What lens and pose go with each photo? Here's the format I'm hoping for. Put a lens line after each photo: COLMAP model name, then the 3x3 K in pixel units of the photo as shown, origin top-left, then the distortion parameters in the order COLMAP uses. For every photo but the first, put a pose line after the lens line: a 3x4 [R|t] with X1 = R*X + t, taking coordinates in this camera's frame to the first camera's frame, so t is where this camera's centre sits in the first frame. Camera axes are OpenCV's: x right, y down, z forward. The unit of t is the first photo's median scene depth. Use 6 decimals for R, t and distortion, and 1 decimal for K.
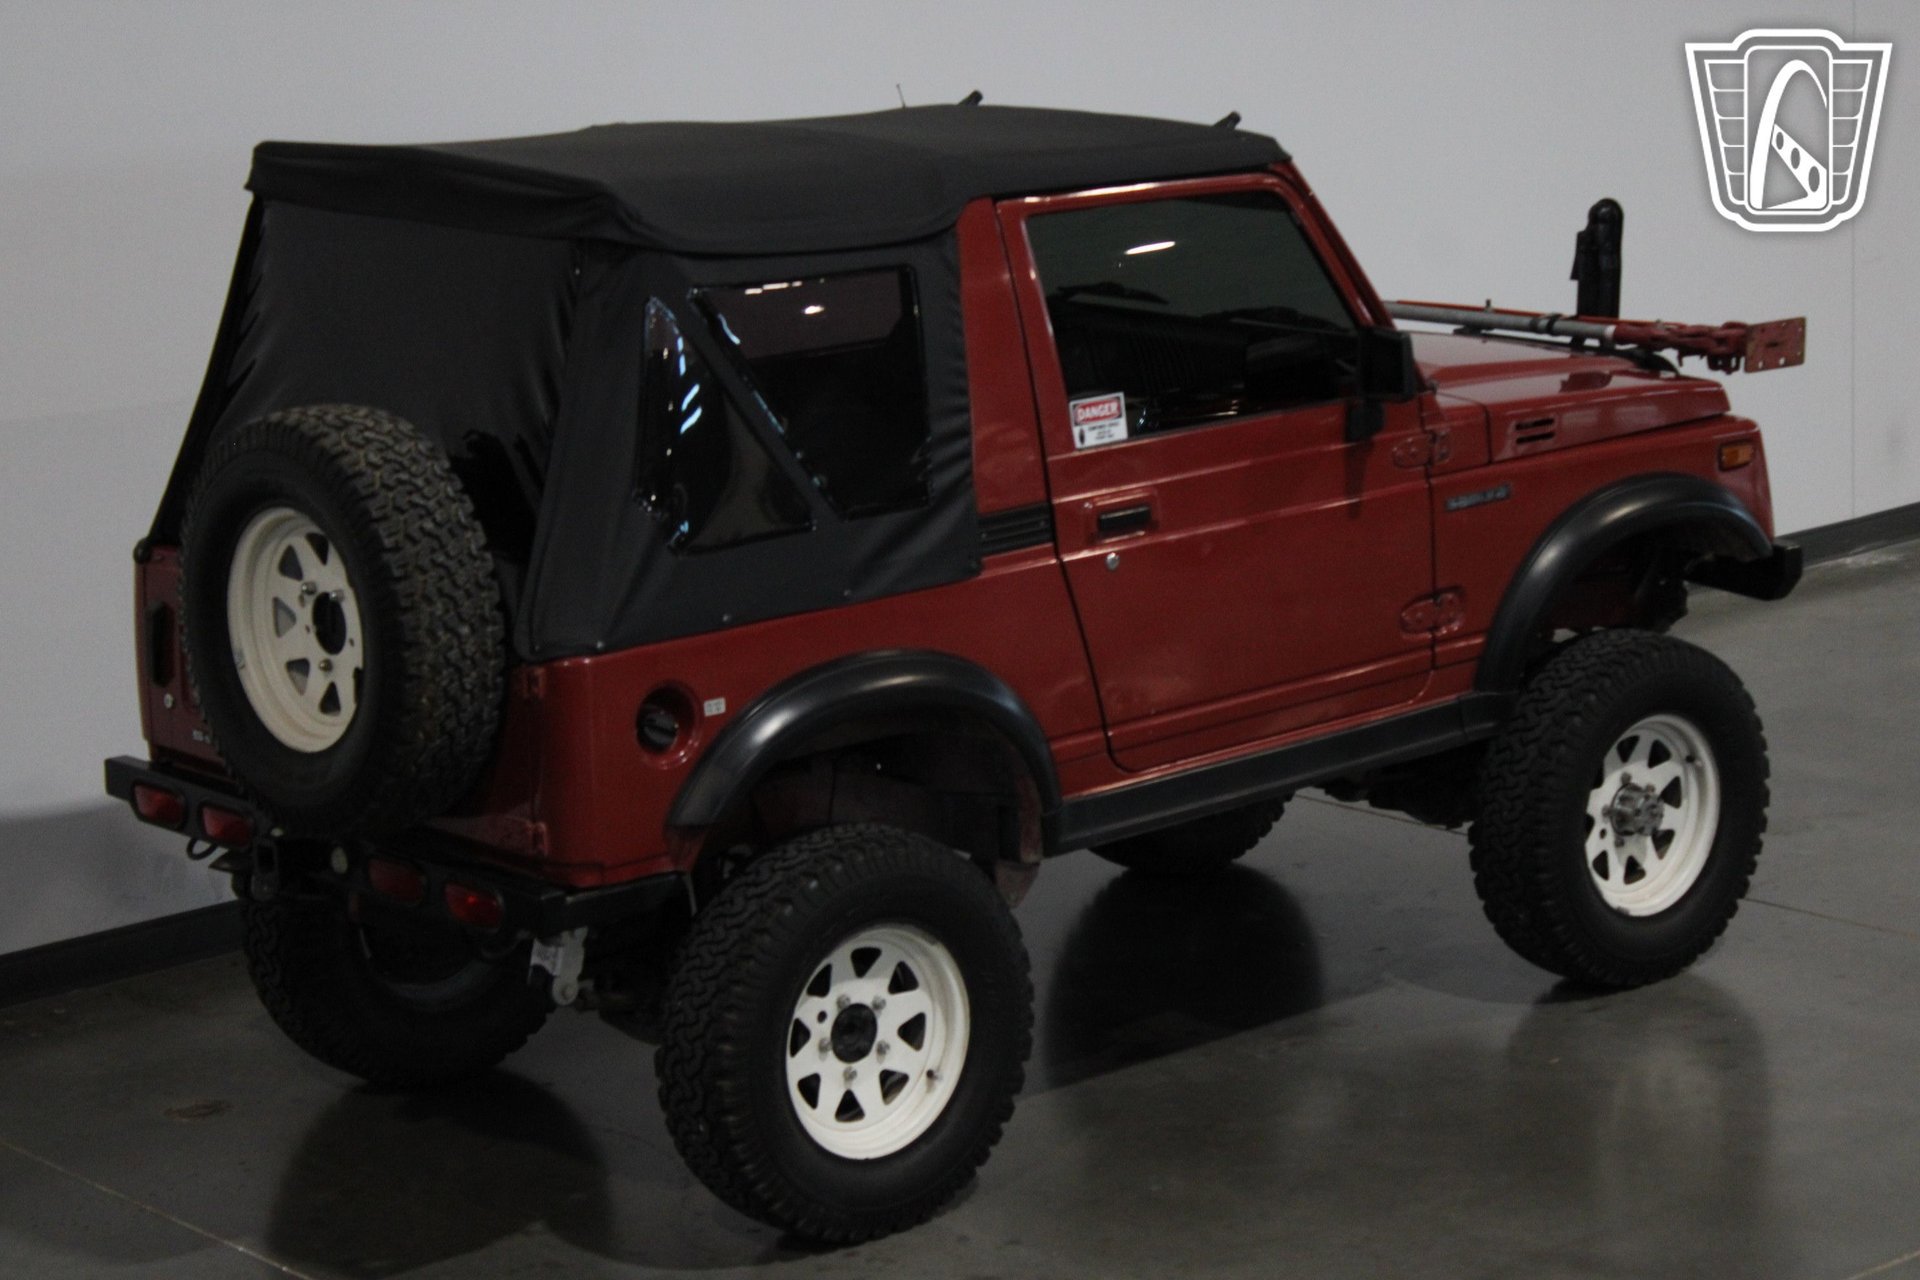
lens RADIAL K [[4537.4, 0, 960.0], [0, 4537.4, 640.0], [0, 0, 1]] dist [0.048686, -0.040238]
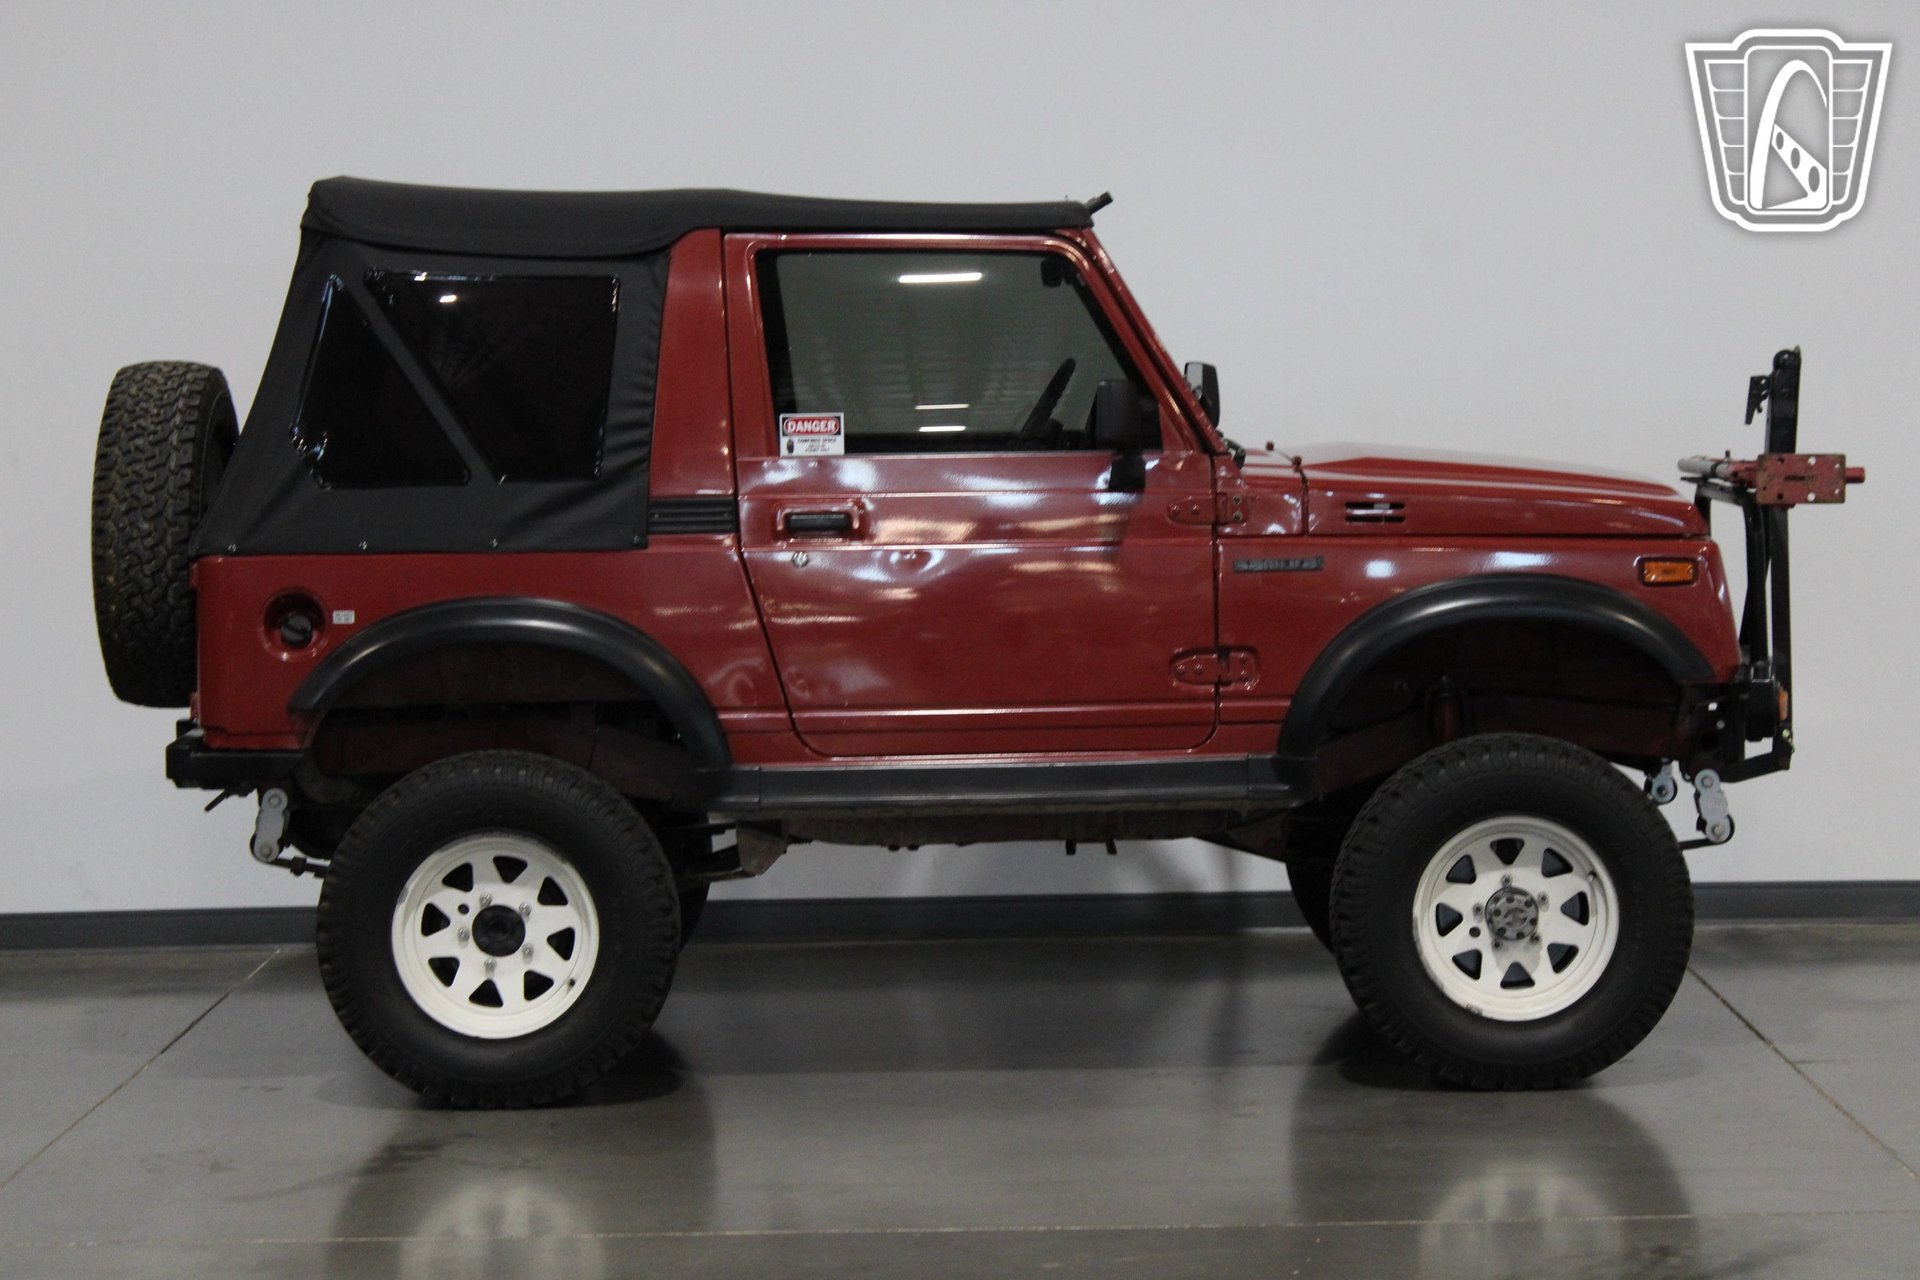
lens RADIAL K [[4647.3, 0, 960.0], [0, 4647.3, 640.0], [0, 0, 1]] dist [0.035252, 0.361412]
pose [[0.754458, 0.069135, -0.652697, 0.826111], [-0.150249, 0.986223, -0.069212, 0.077045], [0.638919, 0.150284, 0.754451, 0.167436]]
